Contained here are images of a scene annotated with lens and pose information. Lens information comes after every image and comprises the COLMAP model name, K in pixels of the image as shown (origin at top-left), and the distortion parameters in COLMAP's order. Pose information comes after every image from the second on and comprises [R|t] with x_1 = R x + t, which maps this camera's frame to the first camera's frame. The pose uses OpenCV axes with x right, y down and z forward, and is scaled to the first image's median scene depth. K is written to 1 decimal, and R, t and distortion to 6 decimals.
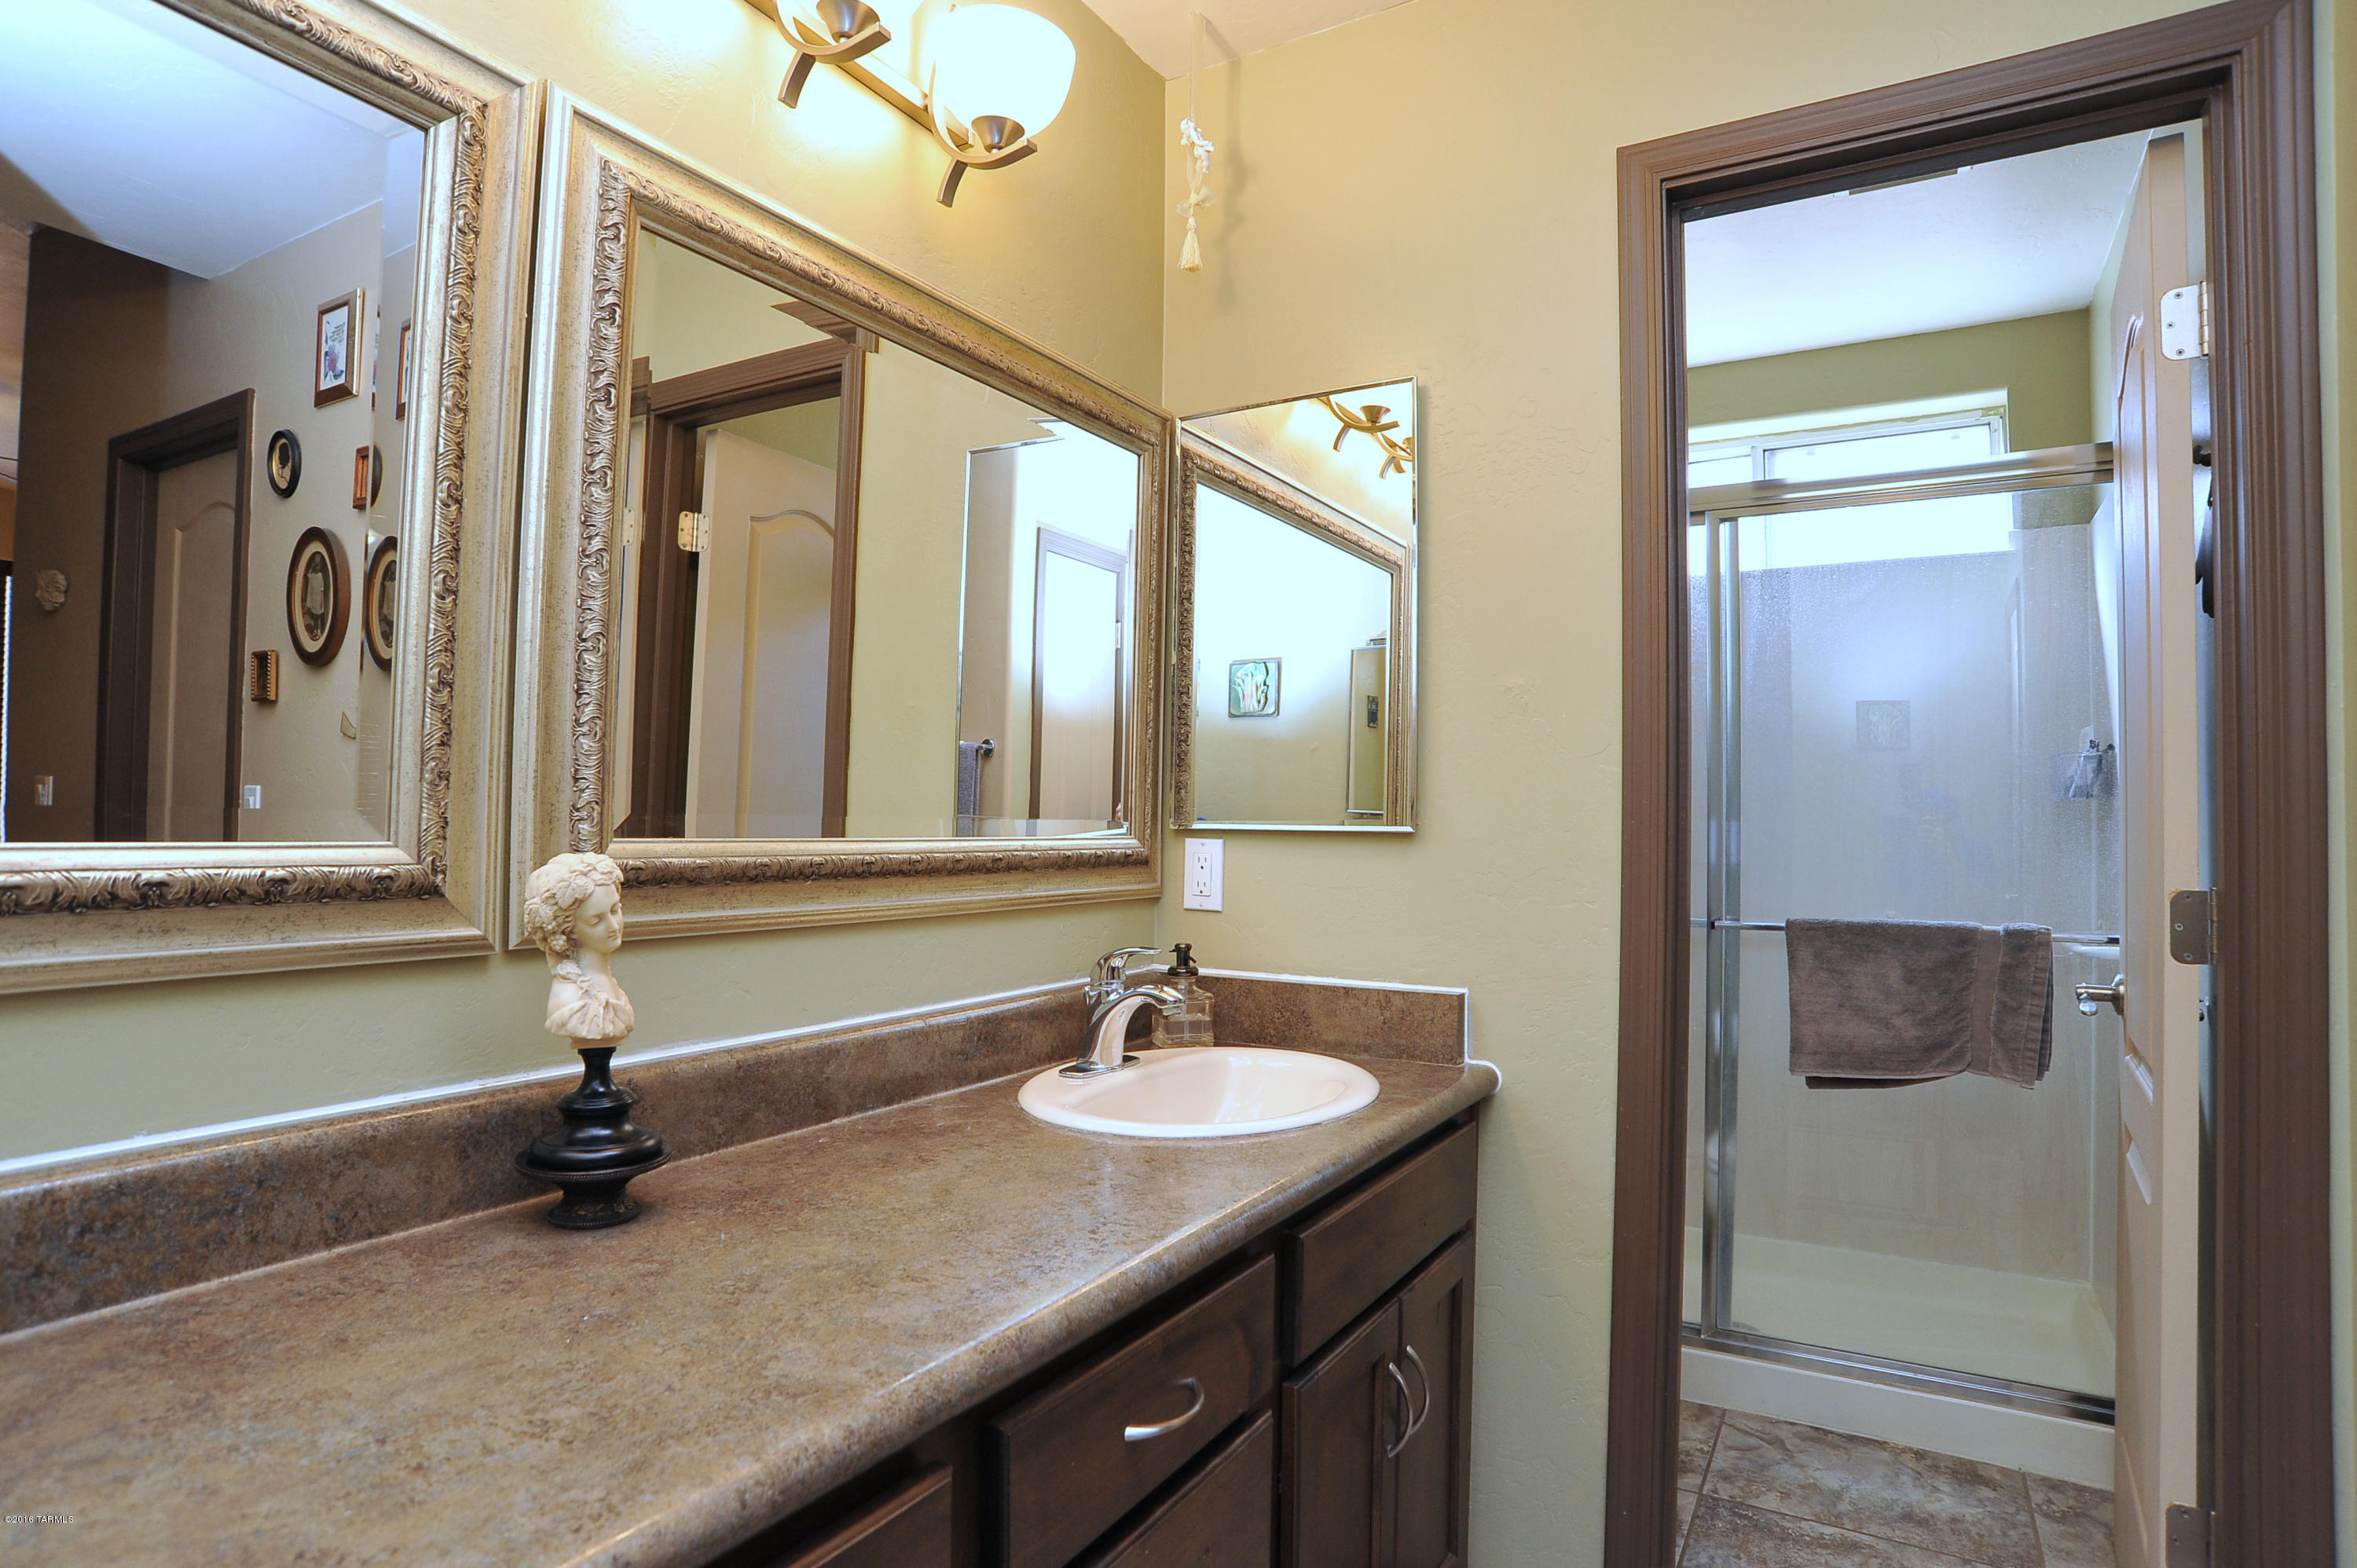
lens RADIAL K [[1198.8, 0, 1178.5], [0, 1198.8, 784.0], [0, 0, 1]] dist [-0.104840, 0.051640]
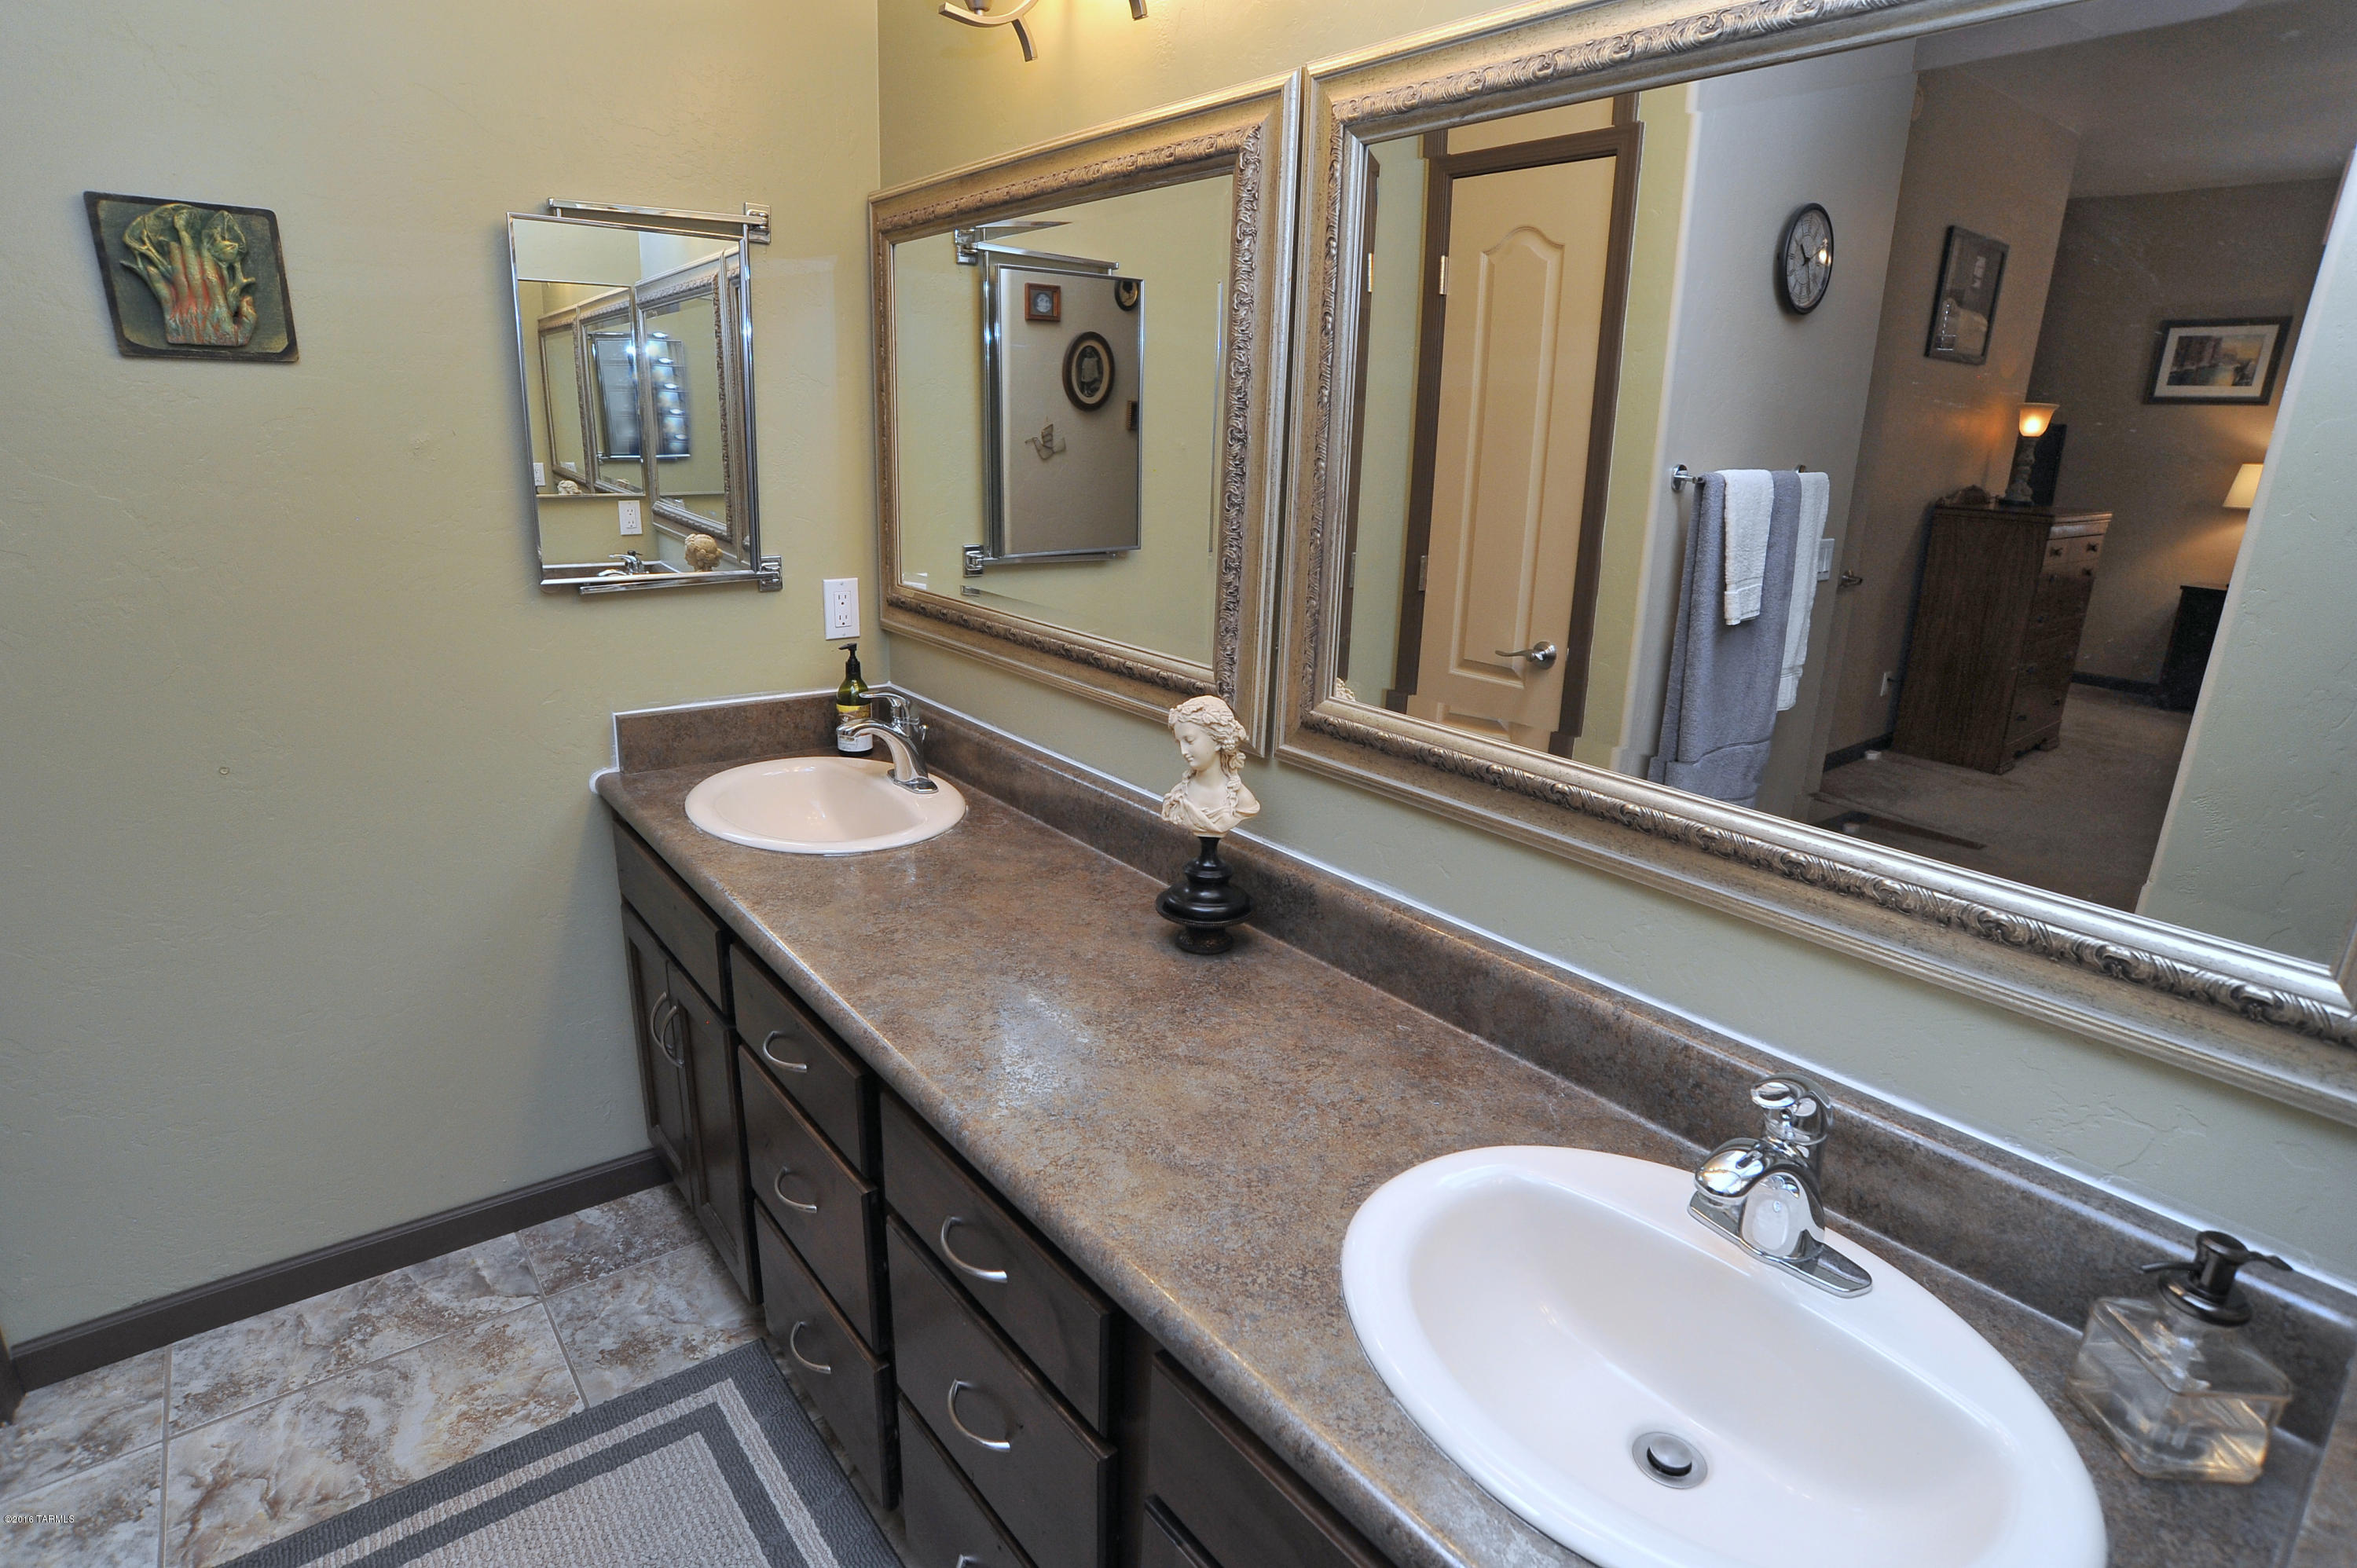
lens RADIAL K [[1198.8, 0, 1178.5], [0, 1198.8, 784.0], [0, 0, 1]] dist [-0.104840, 0.051640]
pose [[-0.354757, 0.263494, -0.897061, 0.791276], [0.004738, 0.959960, 0.280096, -0.241224], [0.934946, 0.095116, -0.341801, 1.392347]]
